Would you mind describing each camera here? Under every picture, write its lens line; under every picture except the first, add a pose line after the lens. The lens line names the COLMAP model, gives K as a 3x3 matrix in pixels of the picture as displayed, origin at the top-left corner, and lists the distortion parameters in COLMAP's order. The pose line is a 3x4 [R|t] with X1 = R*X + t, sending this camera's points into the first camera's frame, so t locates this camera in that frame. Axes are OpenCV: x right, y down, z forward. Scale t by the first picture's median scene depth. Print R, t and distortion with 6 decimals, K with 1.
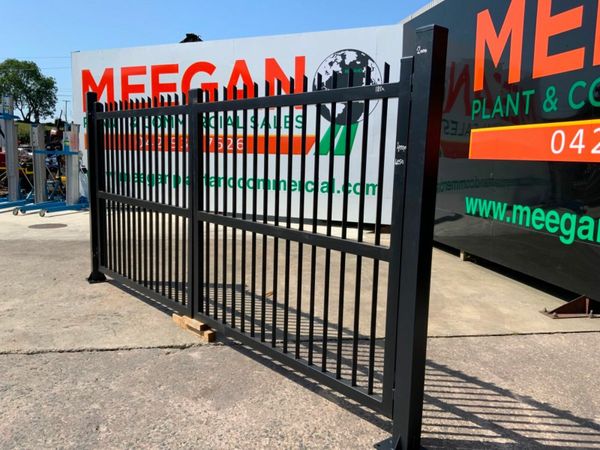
lens RADIAL K [[497.4, 0, 300.0], [0, 497.4, 225.0], [0, 0, 1]] dist [0.070728, -0.133983]
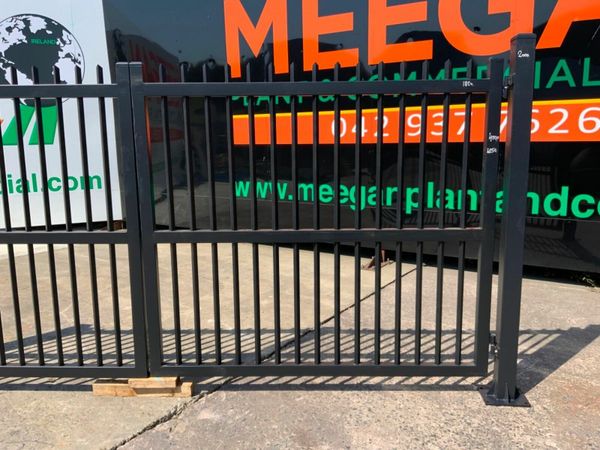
lens RADIAL K [[501.1, 0, 300.0], [0, 501.1, 225.0], [0, 0, 1]] dist [0.043794, -0.083375]
pose [[0.682210, -0.157756, 0.713935, -0.415530], [0.132284, 0.986963, 0.091681, -0.054781], [-0.719090, 0.031896, 0.694184, 0.235614]]
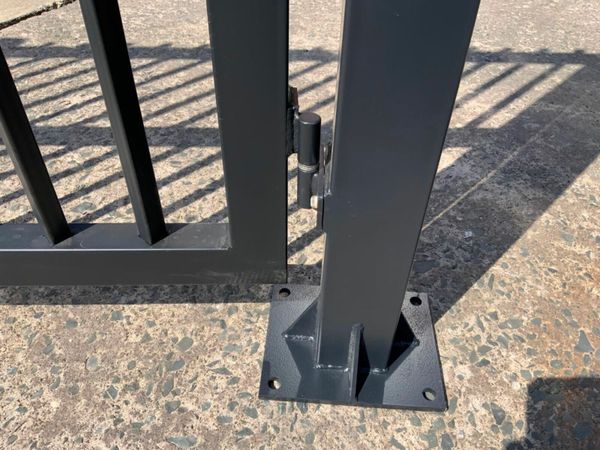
lens RADIAL K [[501.1, 0, 300.0], [0, 501.1, 225.0], [0, 0, 1]] dist [0.043794, -0.083375]
pose [[0.644293, -0.523761, 0.557280, 0.027249], [0.102176, 0.781100, 0.615990, 0.096459], [-0.757922, -0.339937, 0.556773, 0.407137]]
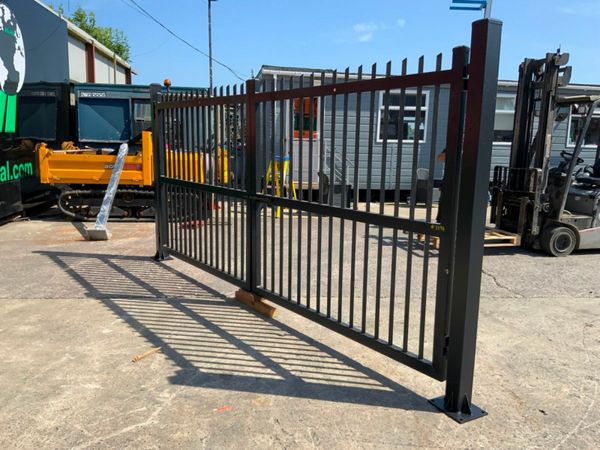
lens RADIAL K [[497.4, 0, 300.0], [0, 497.4, 225.0], [0, 0, 1]] dist [0.070728, -0.133983]
pose [[-0.996290, -0.051942, 0.068613, -0.281633], [-0.027784, 0.948749, 0.314807, -0.219809], [-0.081448, 0.311733, -0.946673, 1.473327]]
